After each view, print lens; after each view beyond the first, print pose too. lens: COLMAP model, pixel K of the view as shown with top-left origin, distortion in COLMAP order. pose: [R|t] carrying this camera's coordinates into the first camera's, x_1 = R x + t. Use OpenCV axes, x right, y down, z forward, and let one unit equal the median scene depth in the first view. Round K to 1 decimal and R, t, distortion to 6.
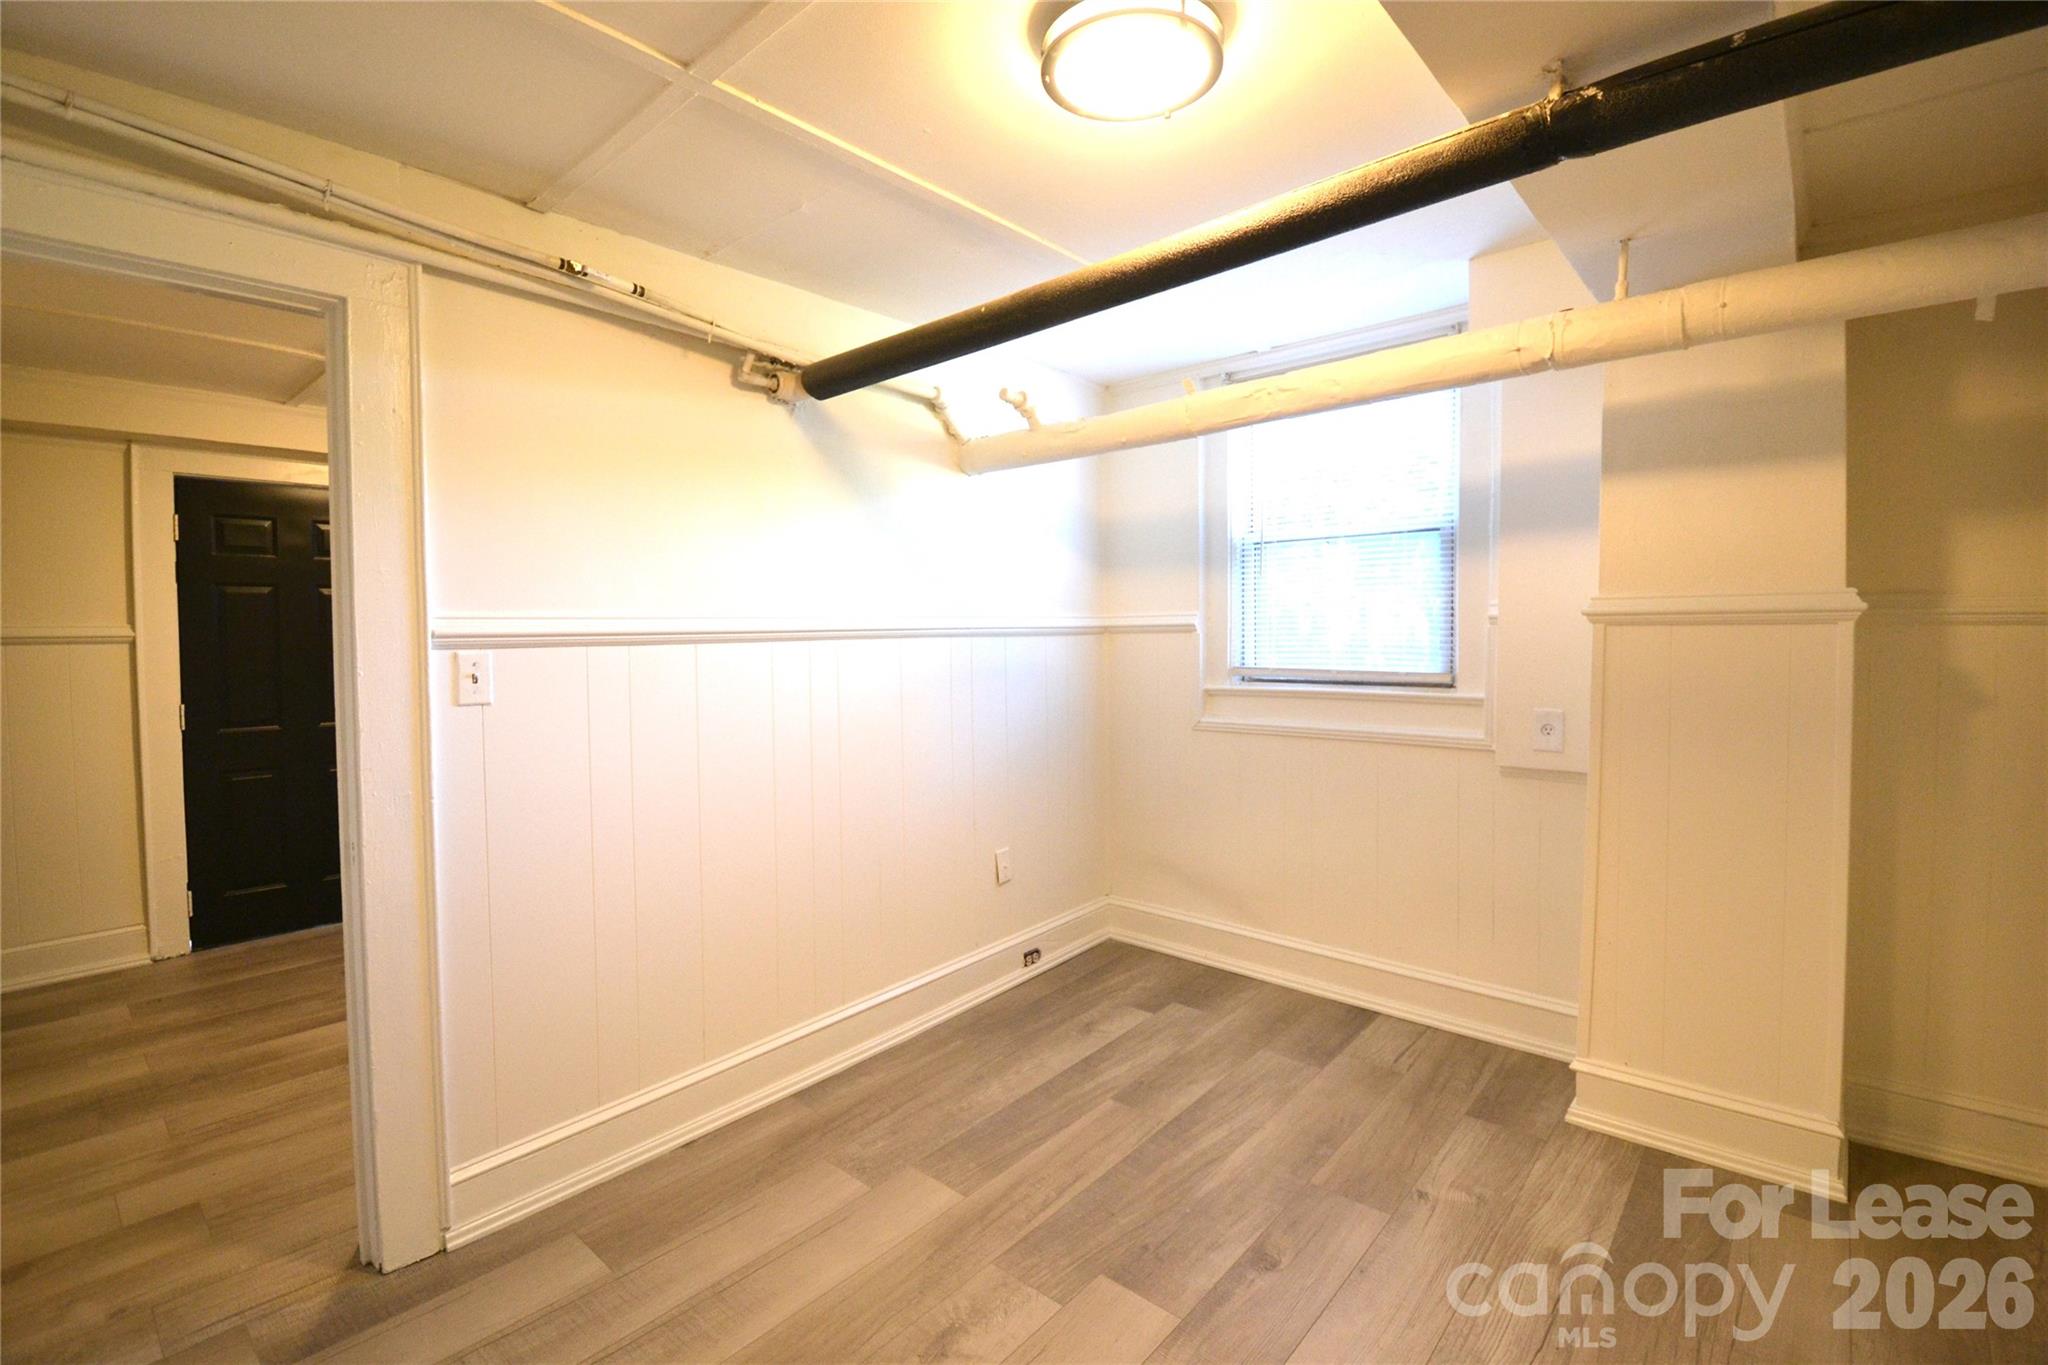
lens RADIAL K [[916.5, 0, 1027.1], [0, 916.5, 663.3], [0, 0, 1]] dist [0.024648, -0.028040]
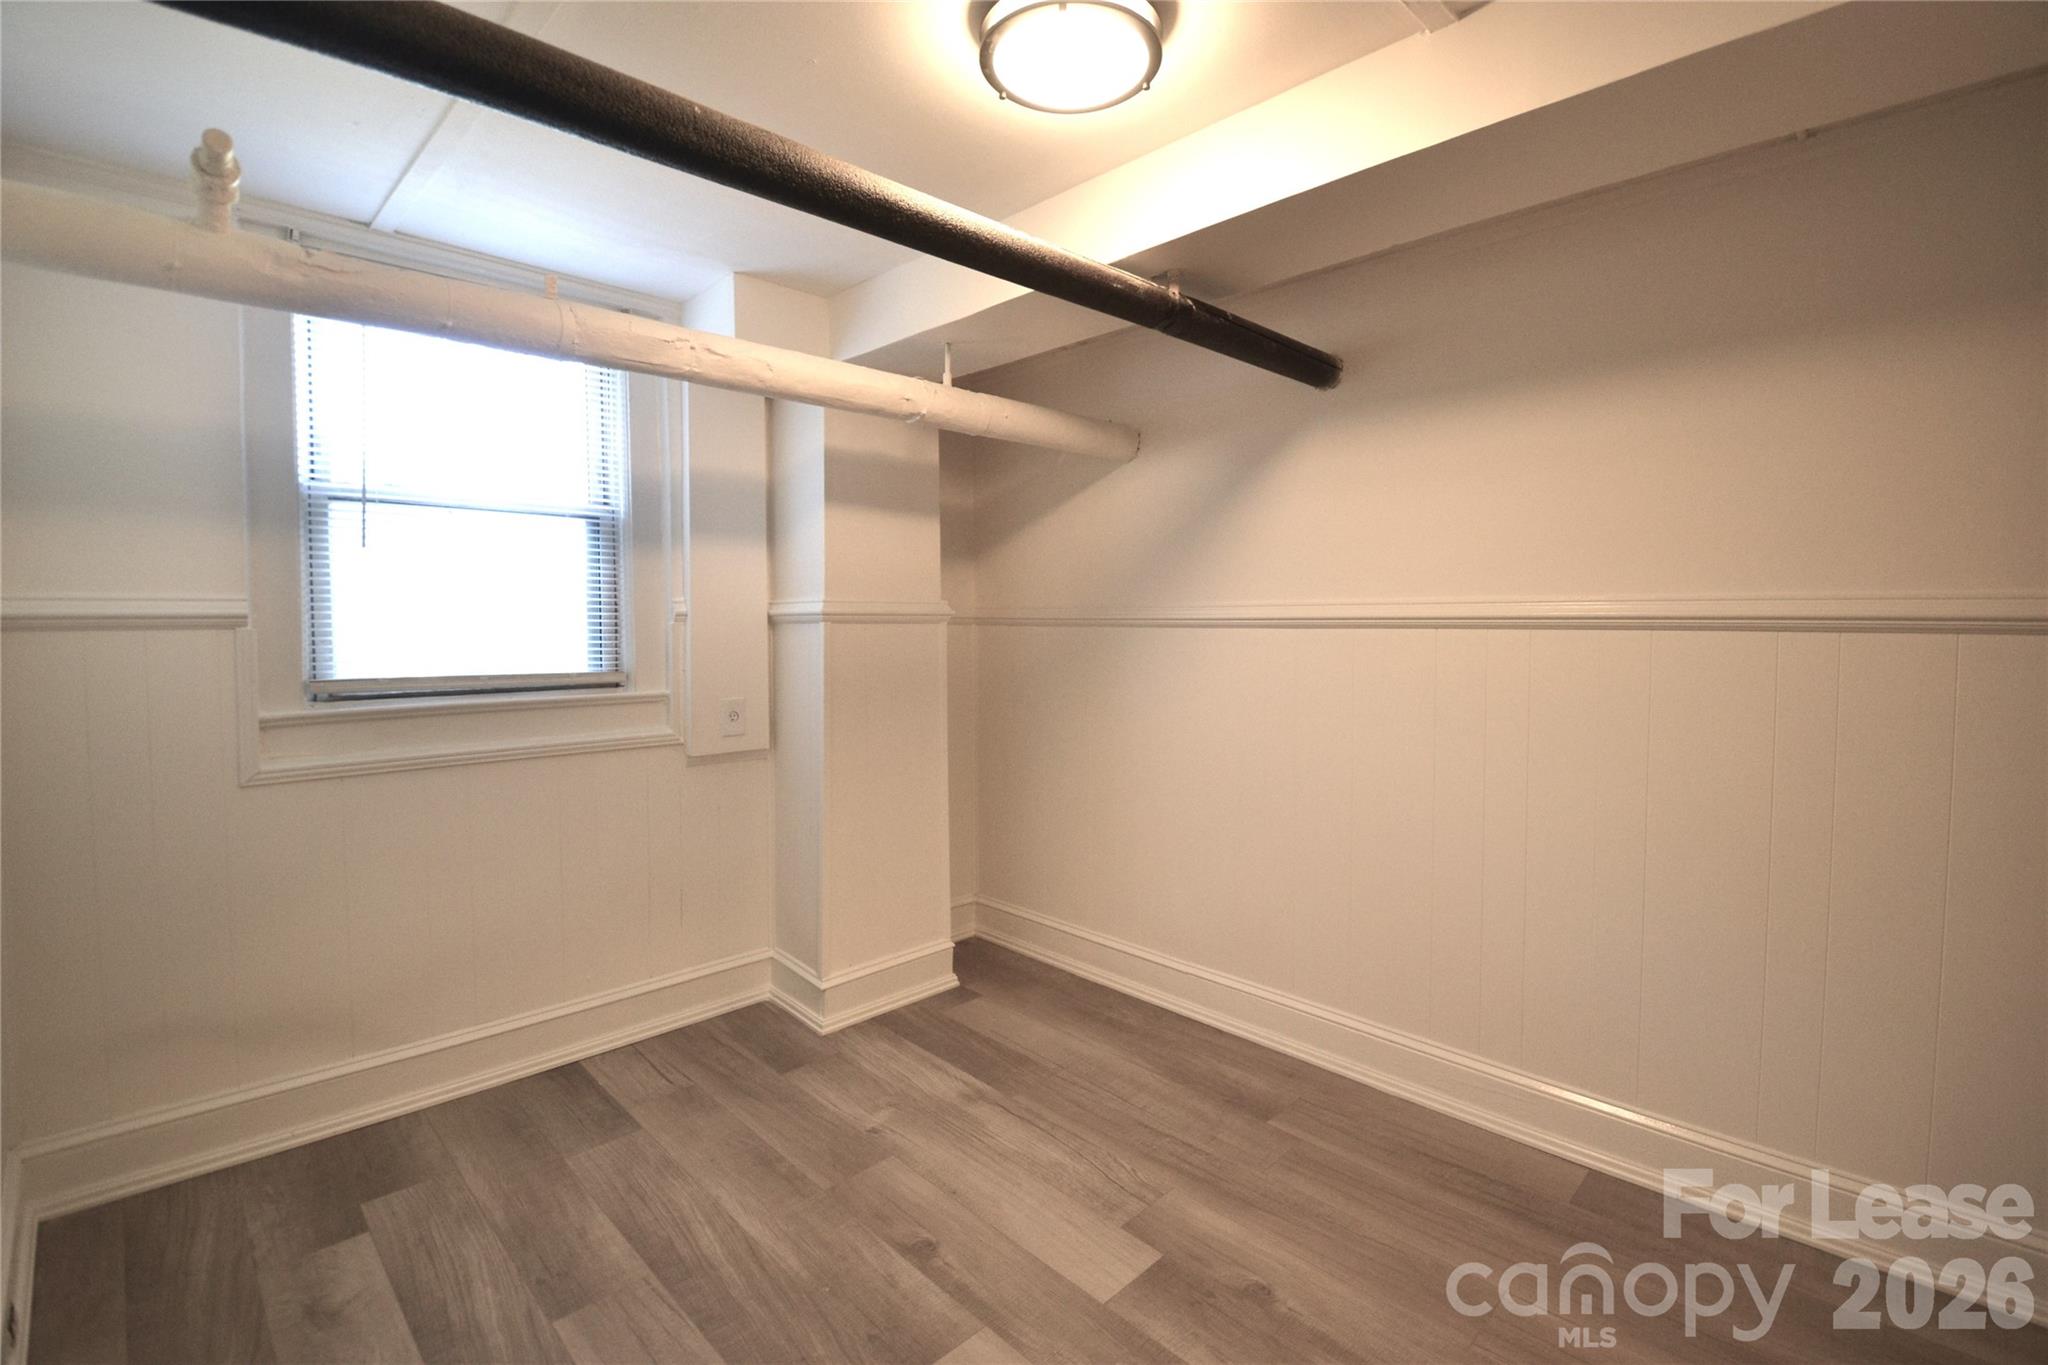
lens RADIAL K [[916.5, 0, 1027.1], [0, 916.5, 663.3], [0, 0, 1]] dist [0.024648, -0.028040]
pose [[0.066423, -0.035682, 0.997153, -0.498420], [0.034972, 0.998830, 0.033413, -0.016045], [-0.997179, 0.032653, 0.067593, 0.550160]]
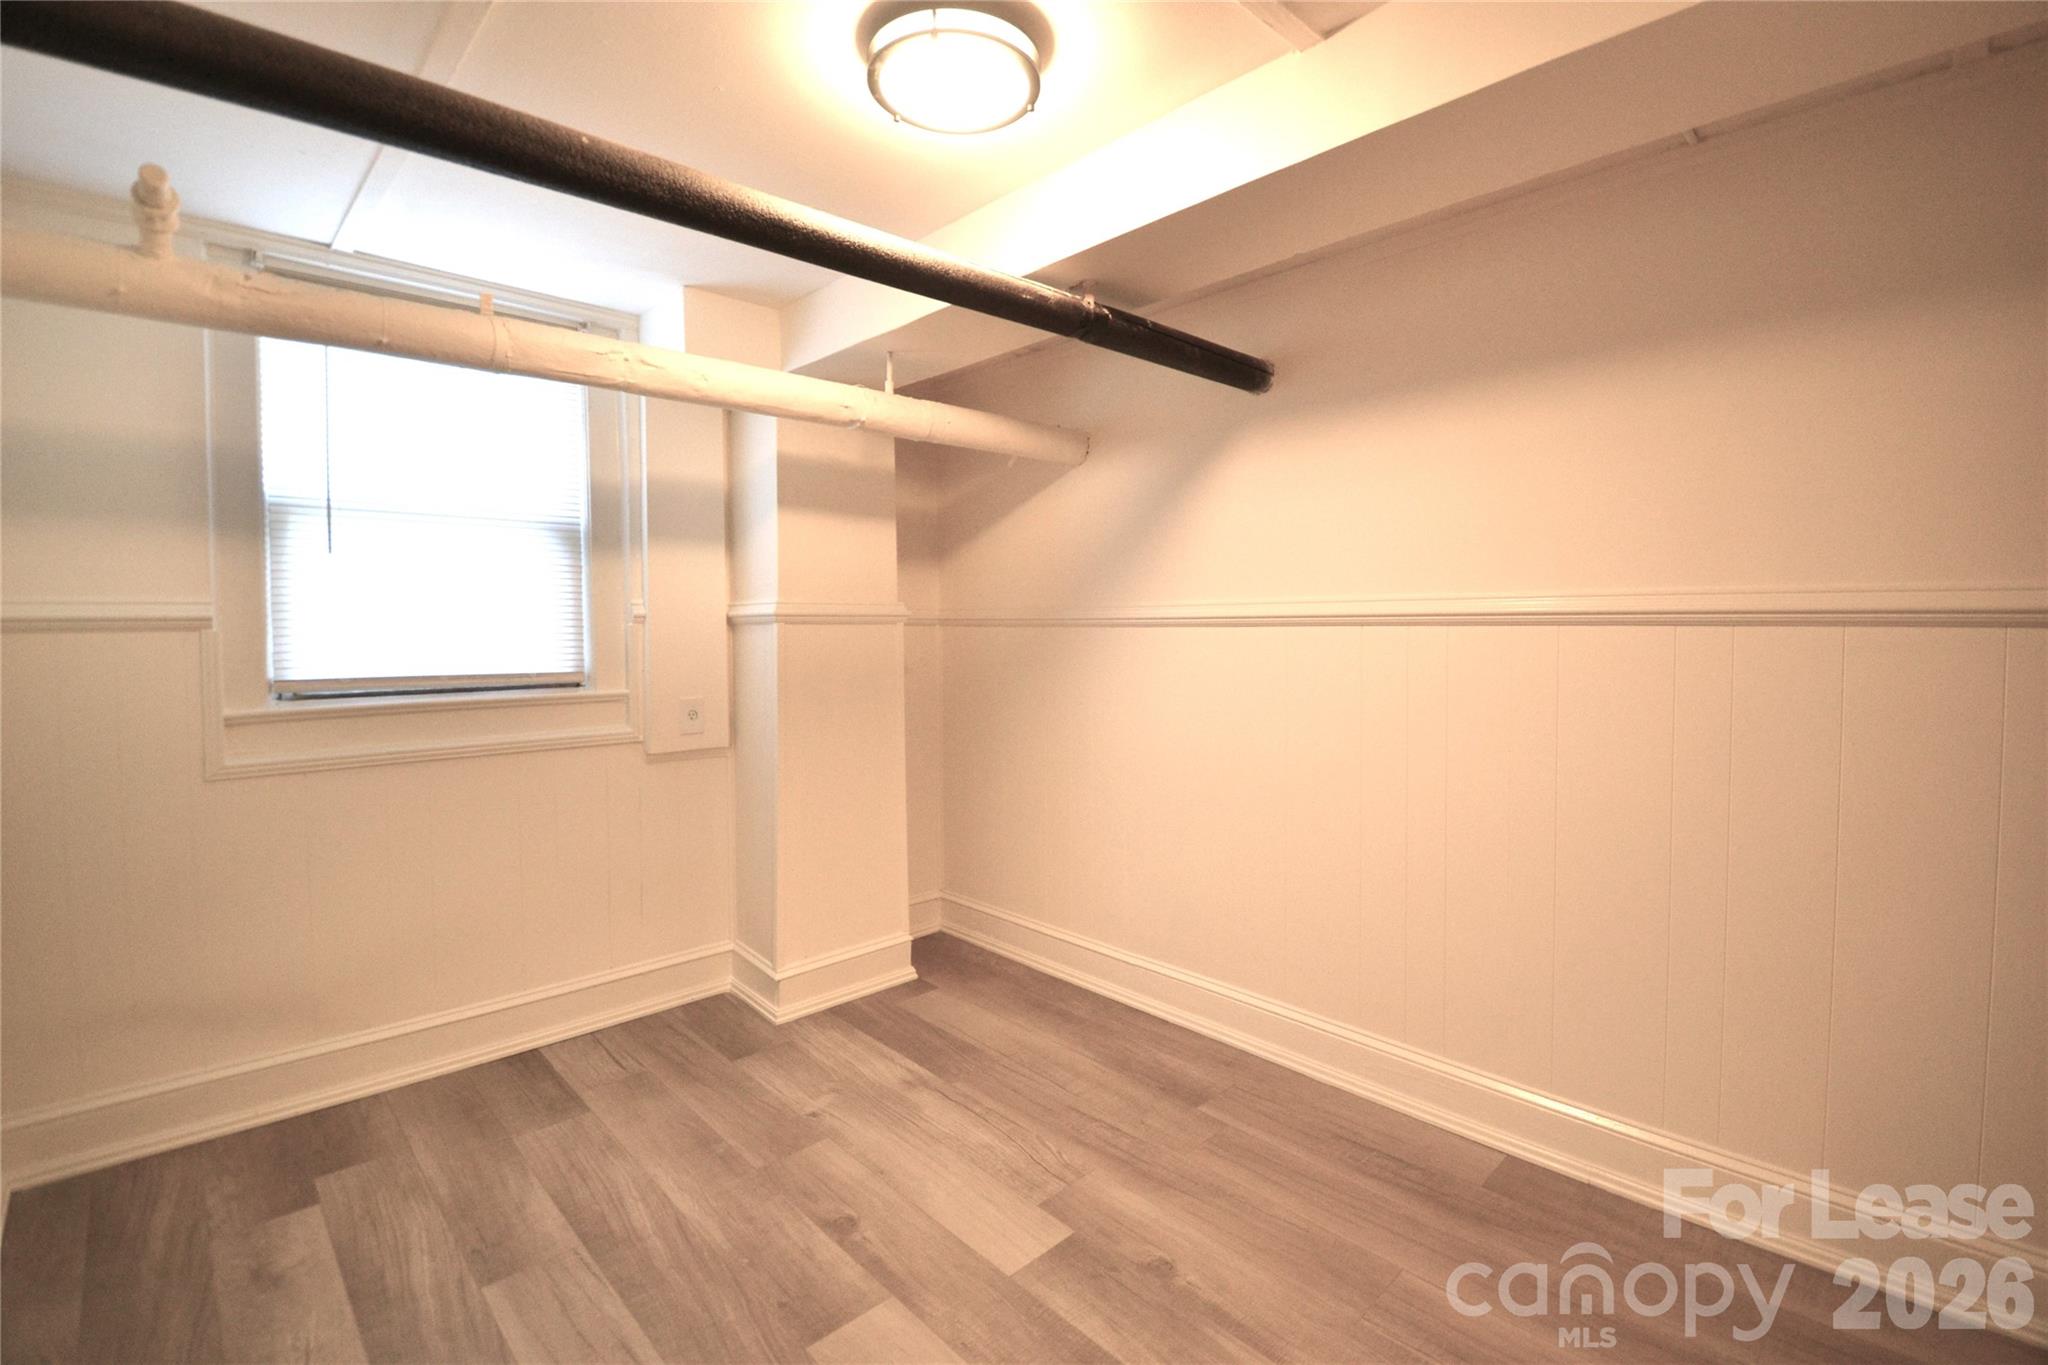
lens RADIAL K [[916.5, 0, 1027.1], [0, 916.5, 663.3], [0, 0, 1]] dist [0.024648, -0.028040]
pose [[0.083626, -0.031210, 0.996008, -0.519433], [0.039261, 0.998837, 0.028002, -0.007776], [-0.995723, 0.036762, 0.084754, 0.469461]]
